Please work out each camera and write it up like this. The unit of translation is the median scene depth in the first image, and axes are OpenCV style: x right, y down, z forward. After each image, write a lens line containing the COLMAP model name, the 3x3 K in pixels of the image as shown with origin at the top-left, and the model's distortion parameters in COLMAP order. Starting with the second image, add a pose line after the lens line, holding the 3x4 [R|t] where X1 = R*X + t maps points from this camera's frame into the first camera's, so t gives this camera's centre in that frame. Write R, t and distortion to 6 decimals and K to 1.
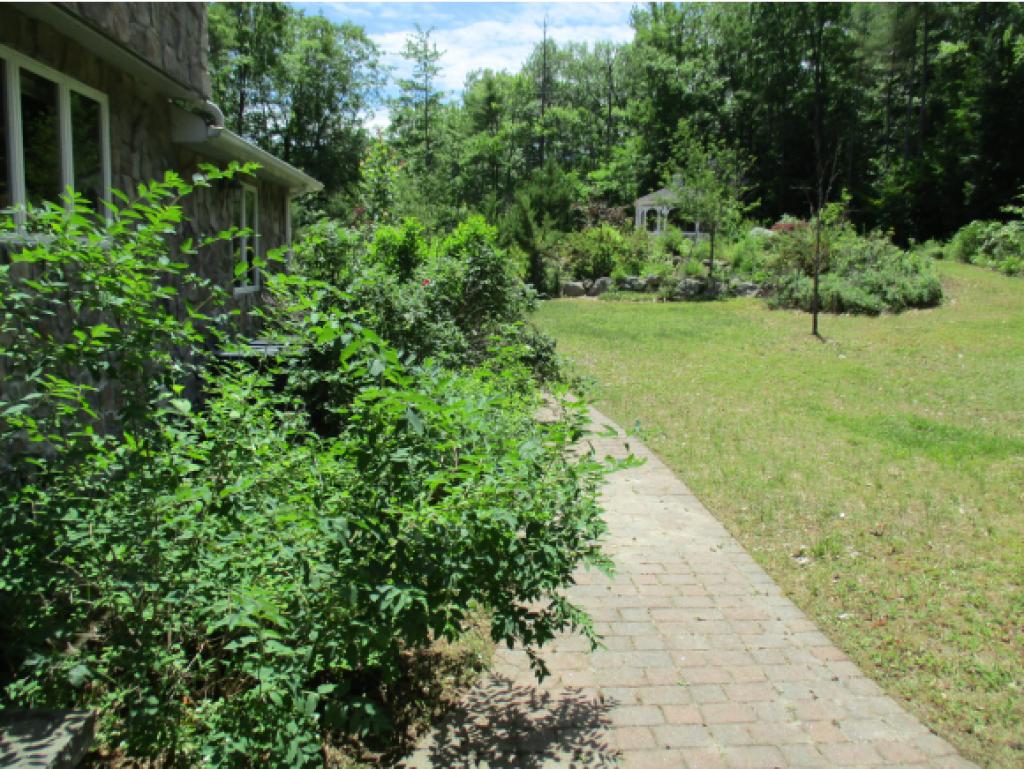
lens RADIAL K [[841.0, 0, 519.8], [0, 841.0, 405.0], [0, 0, 1]] dist [-0.028019, 0.013729]
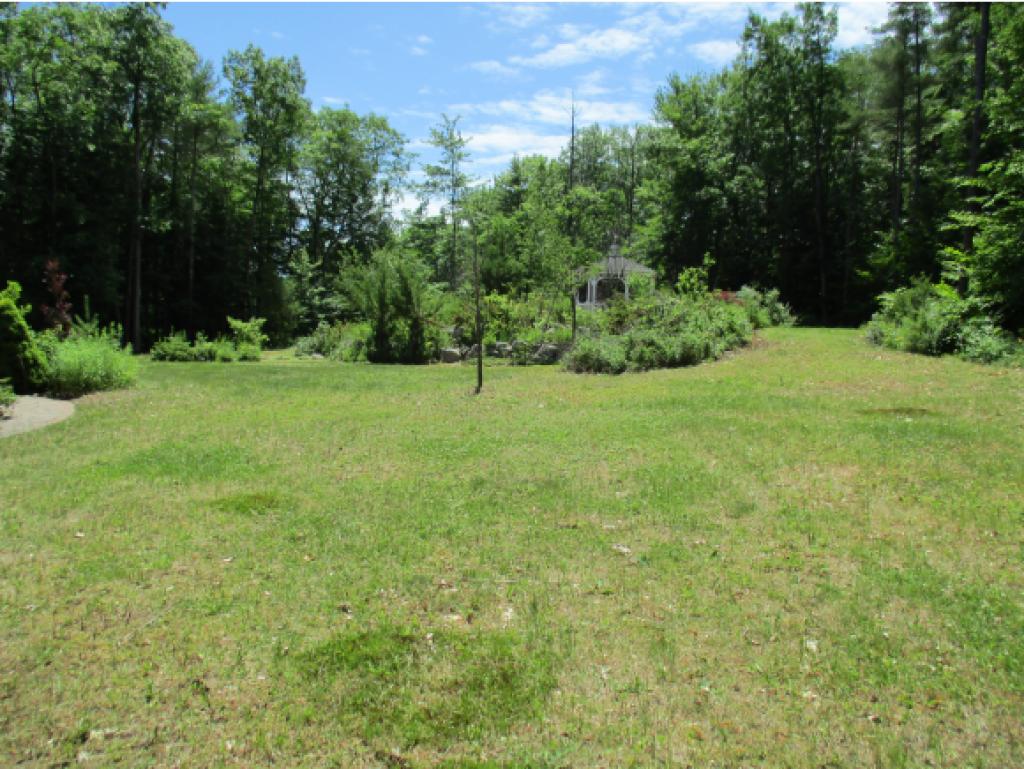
lens RADIAL K [[841.0, 0, 506.5], [0, 841.0, 406.9], [0, 0, 1]] dist [-0.028019, 0.013729]
pose [[0.986441, 0.019412, -0.162967, 0.298944], [-0.034971, 0.995038, -0.093153, 0.015580], [0.160350, 0.097589, 0.982224, 0.026535]]
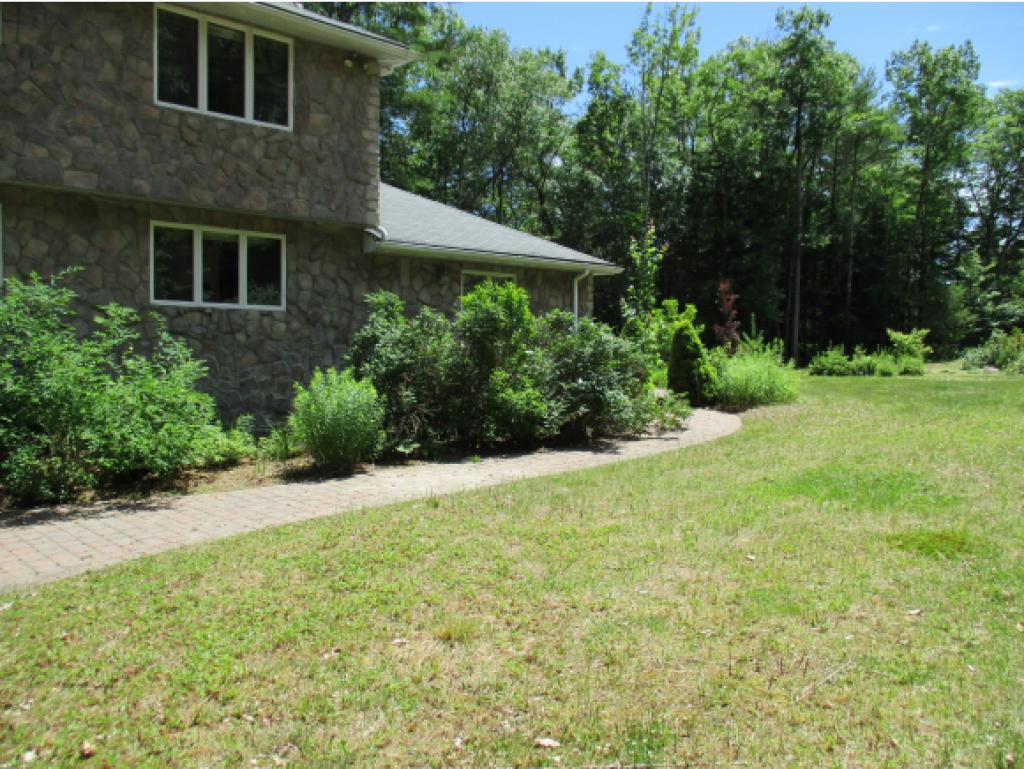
lens RADIAL K [[841.0, 0, 525.8], [0, 841.0, 405.2], [0, 0, 1]] dist [-0.028019, 0.013729]
pose [[0.632222, 0.032949, -0.774087, 0.281095], [-0.117697, 0.991585, -0.053920, 0.012370], [0.765796, 0.125197, 0.630779, 0.043780]]
